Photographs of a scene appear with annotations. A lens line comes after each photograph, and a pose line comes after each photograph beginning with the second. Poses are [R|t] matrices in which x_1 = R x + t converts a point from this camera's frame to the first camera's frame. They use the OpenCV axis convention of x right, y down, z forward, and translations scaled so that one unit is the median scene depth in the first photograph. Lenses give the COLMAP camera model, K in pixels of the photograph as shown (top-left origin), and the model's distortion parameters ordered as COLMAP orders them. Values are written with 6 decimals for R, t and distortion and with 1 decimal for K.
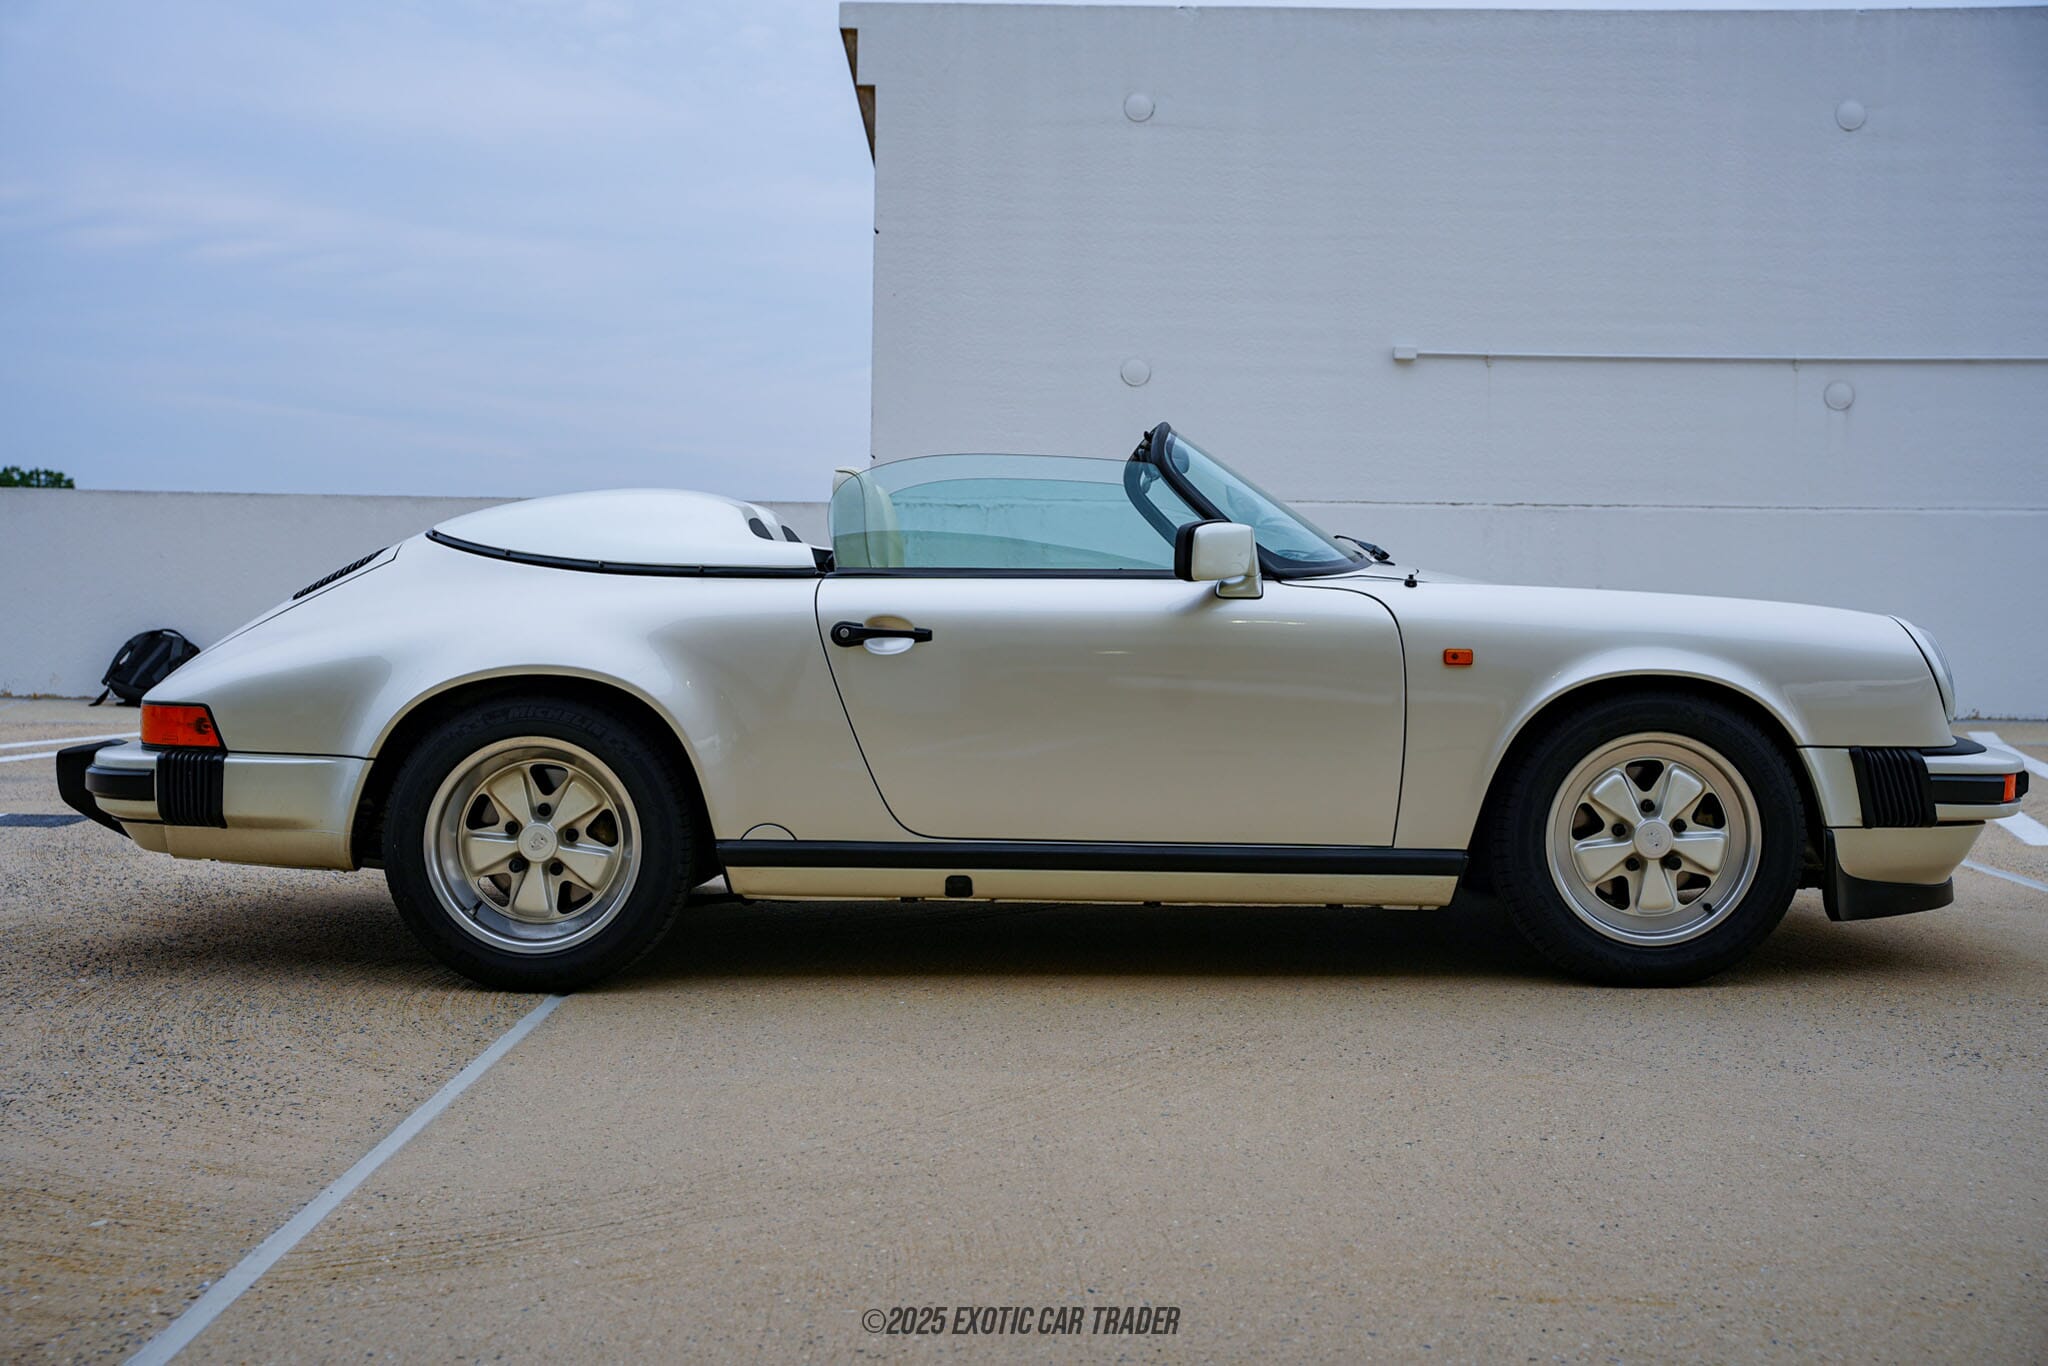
lens RADIAL K [[2264.4, 0, 1024.0], [0, 2264.4, 683.0], [0, 0, 1]] dist [0.009901, 0.025797]
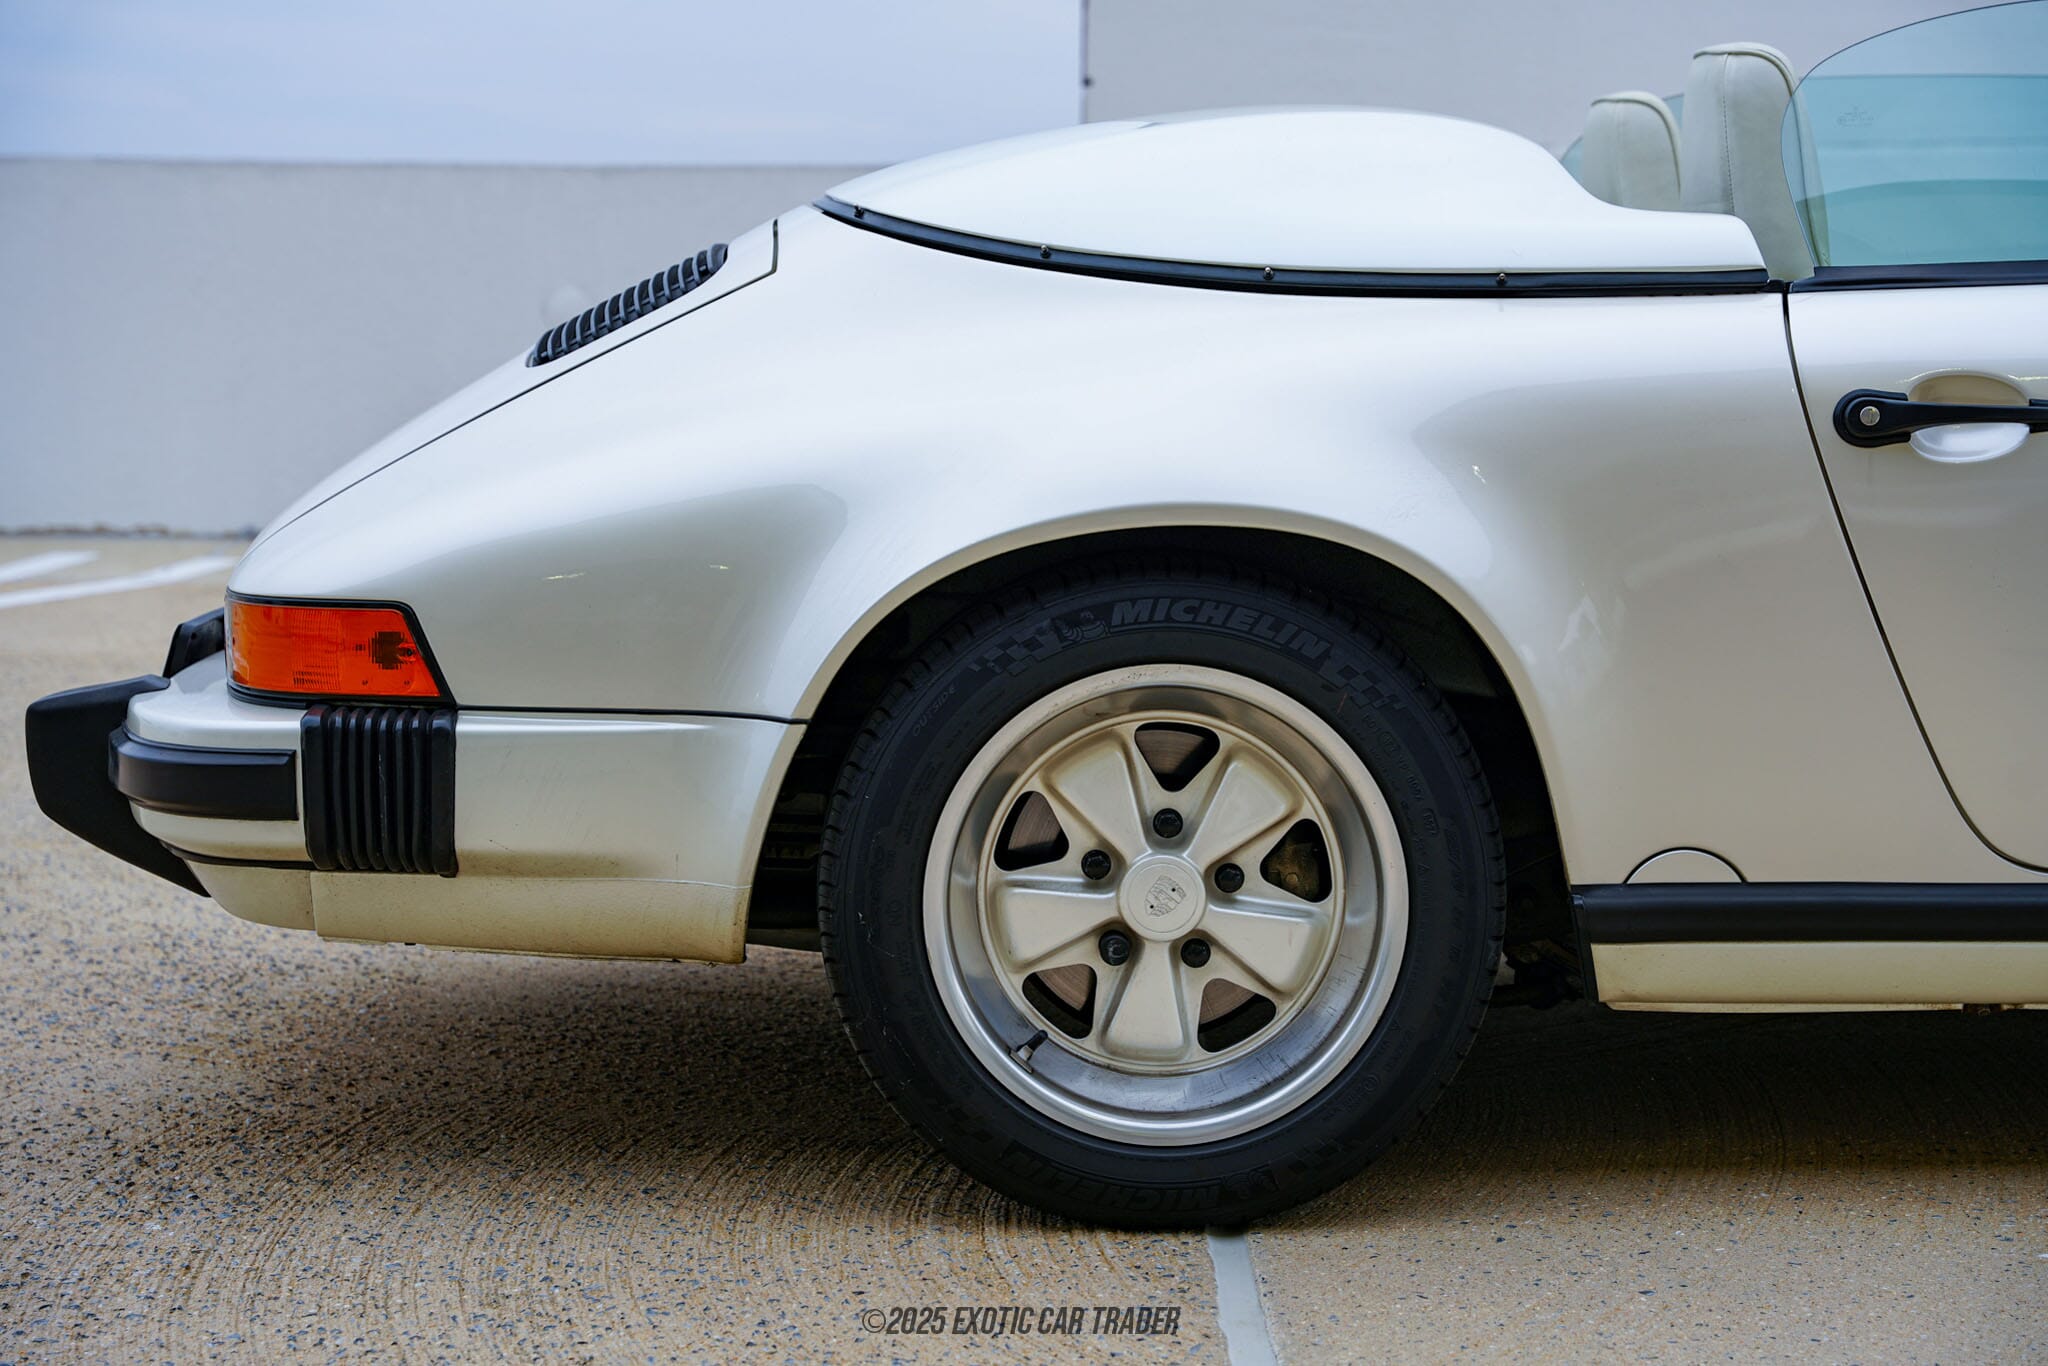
lens RADIAL K [[3560.5, 0, 1024.0], [0, 3560.5, 683.0], [0, 0, 1]] dist [0.184756, 0.009154]
pose [[0.999801, -0.019211, 0.005318, -0.245199], [0.018847, 0.997913, 0.061758, -0.016390], [-0.006493, -0.061645, 0.998077, 0.295917]]
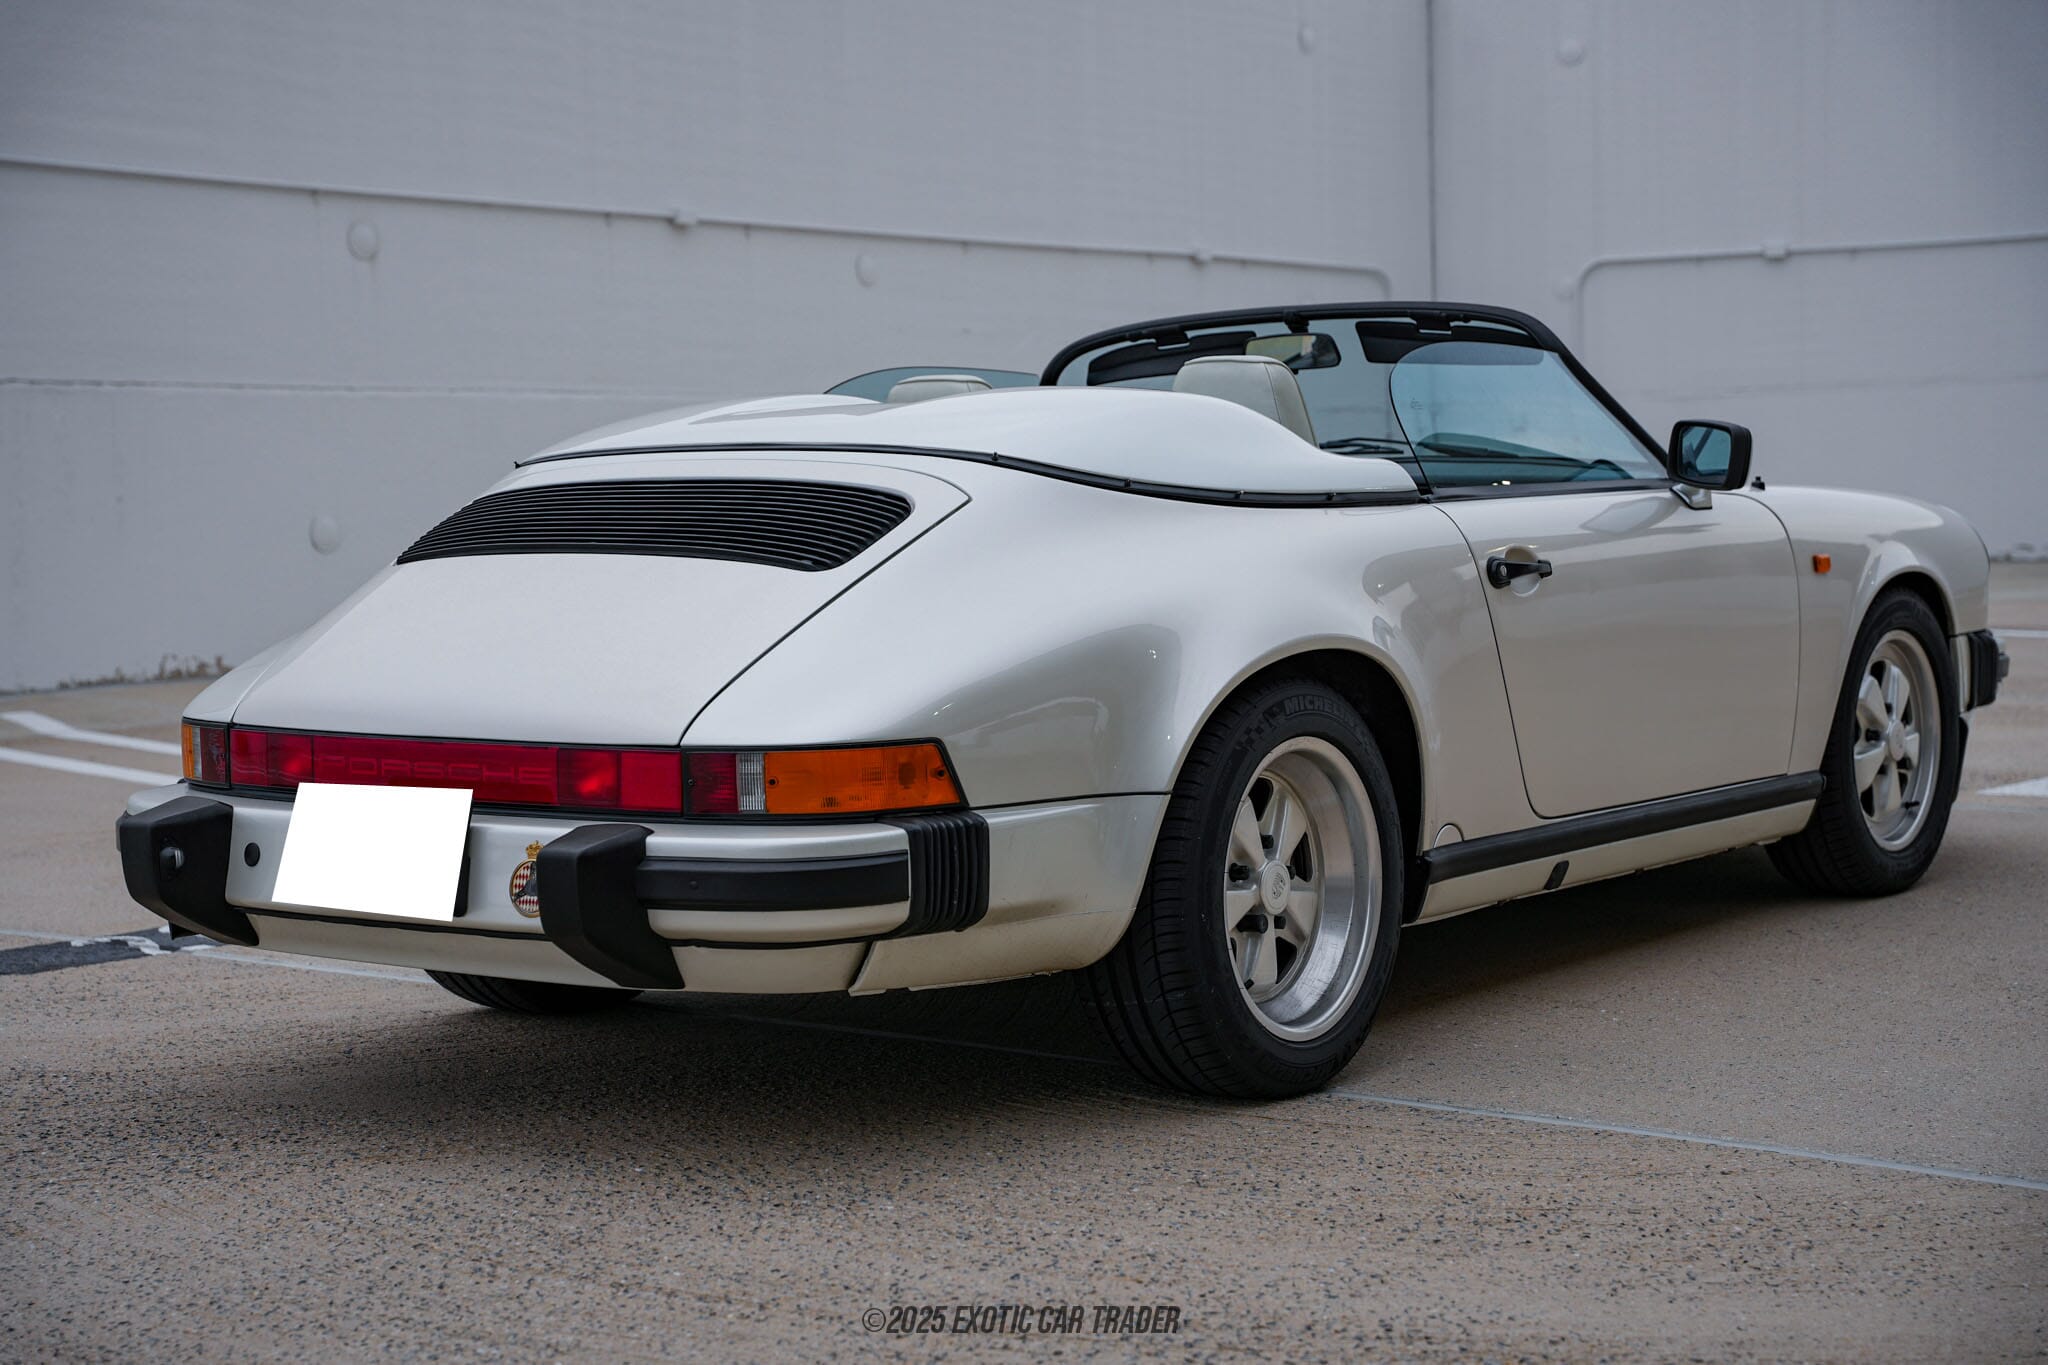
lens RADIAL K [[3205.1, 0, 1024.0], [0, 3205.1, 682.5], [0, 0, 1]] dist [0.160134, 0.014204]
pose [[0.594849, -0.076222, 0.800216, -1.063286], [0.061533, 0.996891, 0.049214, -0.048148], [-0.801479, 0.019965, 0.597690, 0.459294]]
